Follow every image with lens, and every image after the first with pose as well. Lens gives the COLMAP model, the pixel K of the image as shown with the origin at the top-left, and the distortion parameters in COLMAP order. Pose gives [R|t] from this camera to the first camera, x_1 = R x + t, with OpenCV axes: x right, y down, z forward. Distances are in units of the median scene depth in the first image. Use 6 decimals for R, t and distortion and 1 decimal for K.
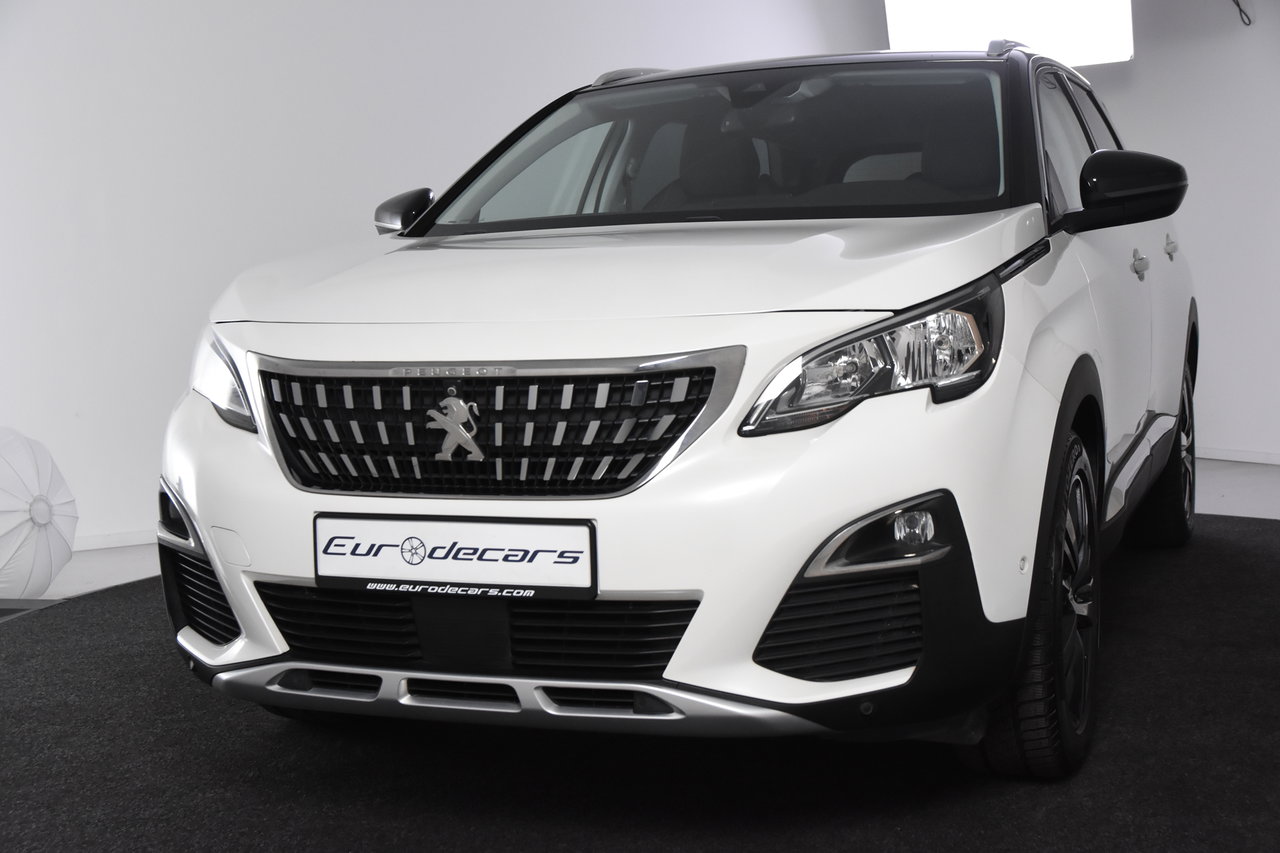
lens RADIAL K [[1809.4, 0, 639.7], [0, 1809.4, 425.2], [0, 0, 1]] dist [0.011851, 0.000000]
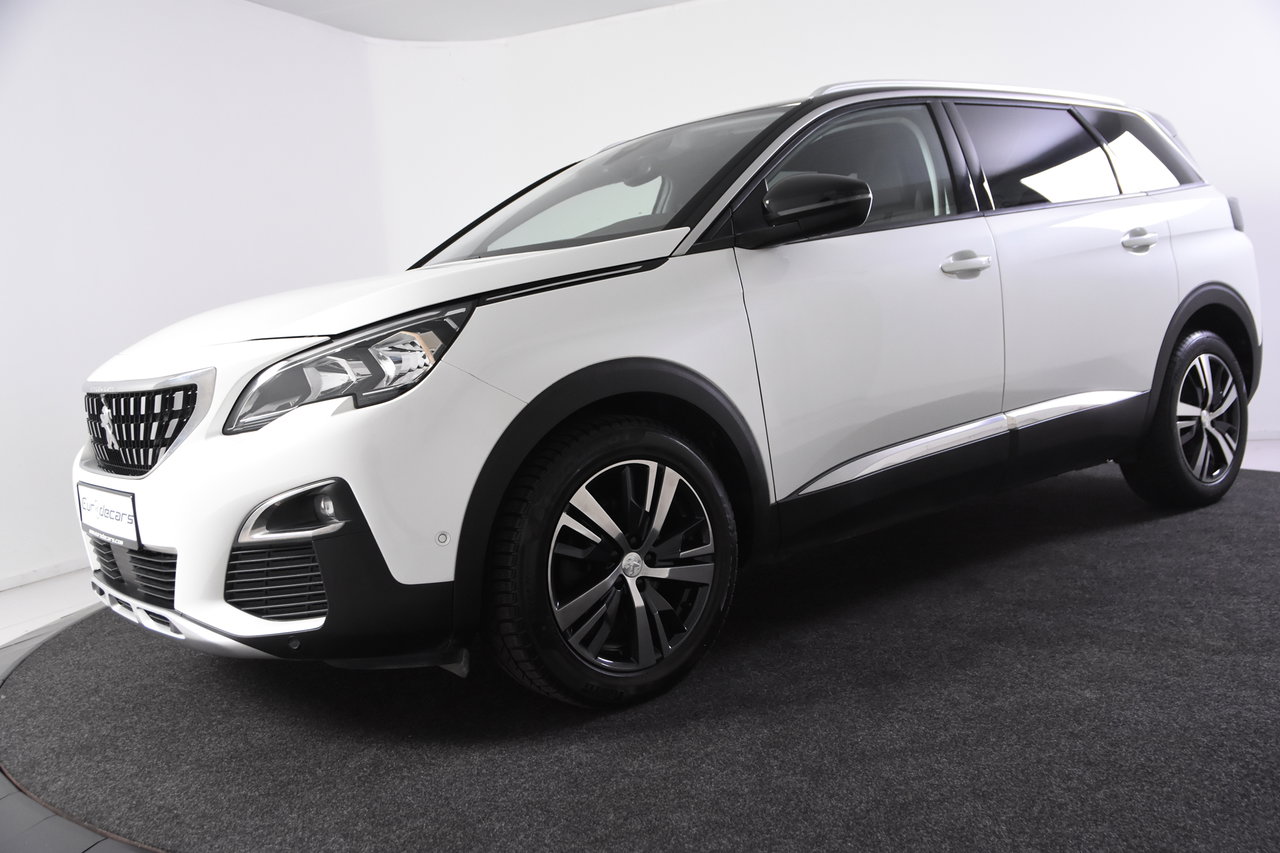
lens RADIAL K [[1267.6, 0, 641.9], [0, 1267.6, 437.3], [0, 0, 1]] dist [-0.022370, 0.000000]
pose [[0.844565, 0.008305, -0.535389, 0.825132], [0.015534, 0.999079, 0.040002, -0.024840], [0.535228, -0.042100, 0.843658, 0.374814]]
